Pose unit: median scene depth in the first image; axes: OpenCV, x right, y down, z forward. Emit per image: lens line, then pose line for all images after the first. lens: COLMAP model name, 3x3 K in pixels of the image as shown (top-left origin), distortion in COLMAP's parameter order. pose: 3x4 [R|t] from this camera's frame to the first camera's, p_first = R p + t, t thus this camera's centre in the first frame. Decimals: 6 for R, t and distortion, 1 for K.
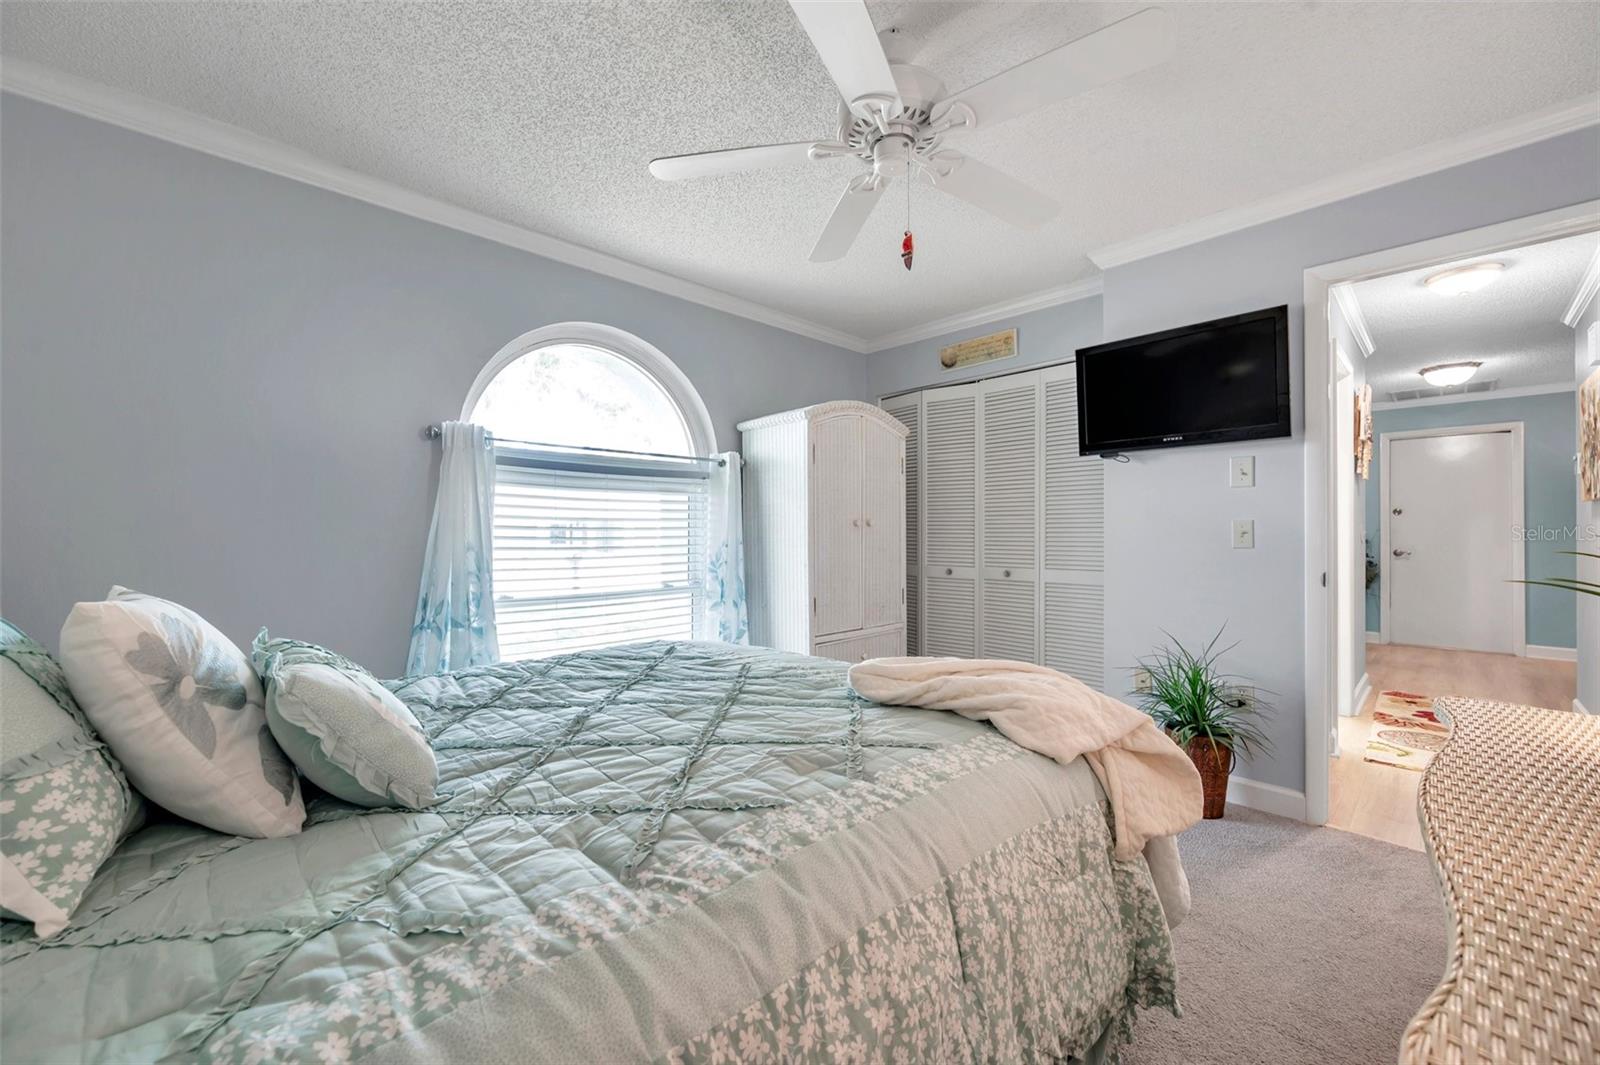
lens RADIAL K [[631.8, 0, 802.7], [0, 631.8, 529.6], [0, 0, 1]] dist [-0.001600, -0.000085]
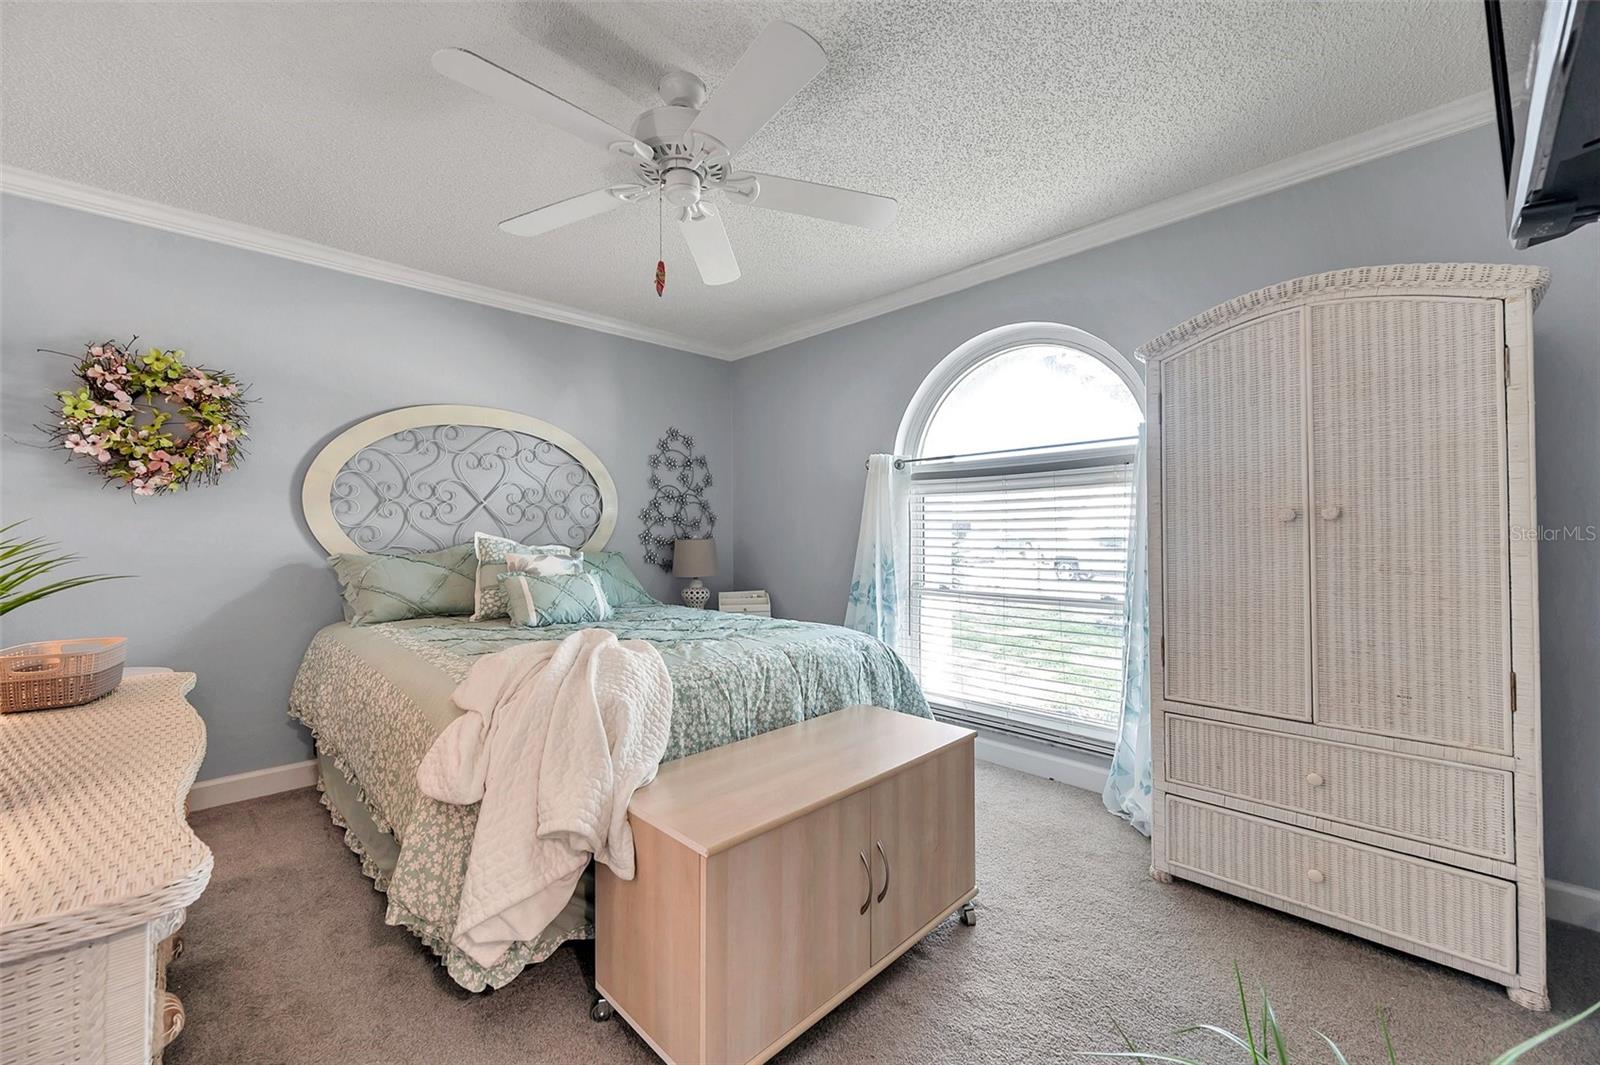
lens RADIAL K [[631.8, 0, 802.7], [0, 631.8, 529.6], [0, 0, 1]] dist [-0.001600, -0.000085]
pose [[0.001614, -0.007109, -0.999973, 0.675628], [0.008867, 0.999936, -0.007095, 0.002228], [0.999959, -0.008855, 0.001676, 0.669269]]
